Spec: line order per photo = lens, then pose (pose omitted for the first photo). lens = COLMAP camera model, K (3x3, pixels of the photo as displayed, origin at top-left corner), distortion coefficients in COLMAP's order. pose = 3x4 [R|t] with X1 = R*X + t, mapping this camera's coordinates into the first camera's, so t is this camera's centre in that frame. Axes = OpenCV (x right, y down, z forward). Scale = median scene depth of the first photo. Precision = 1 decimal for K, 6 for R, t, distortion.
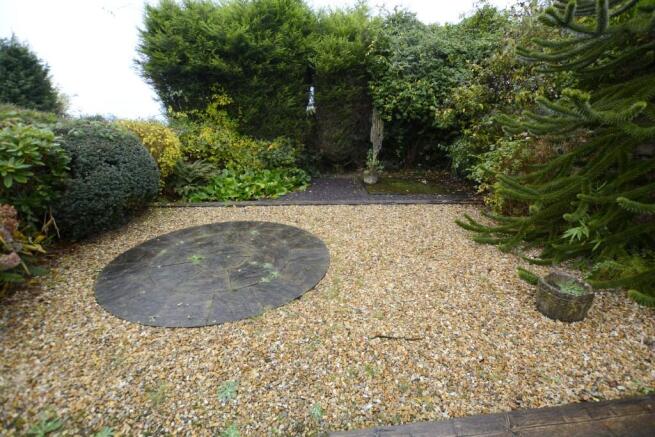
lens RADIAL K [[288.2, 0, 327.5], [0, 288.2, 218.5], [0, 0, 1]] dist [-0.029566, 0.000772]
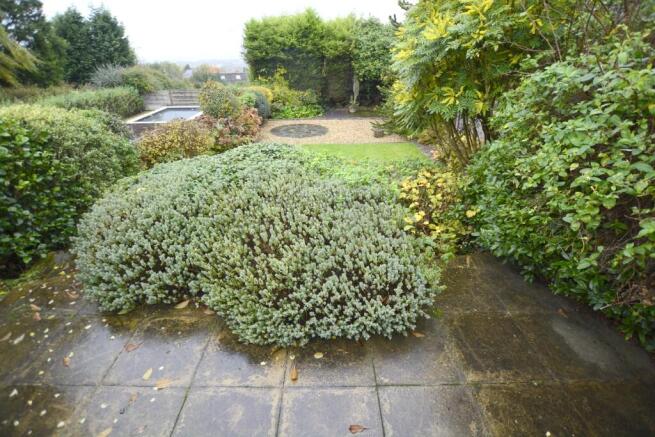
lens RADIAL K [[288.2, 0, 327.5], [0, 288.2, 218.5], [0, 0, 1]] dist [-0.029566, 0.000772]
pose [[0.998518, 0.012645, -0.052926, 0.093971], [-0.002131, 0.980966, 0.194169, 0.247410], [0.054373, -0.193769, 0.979539, -1.296352]]
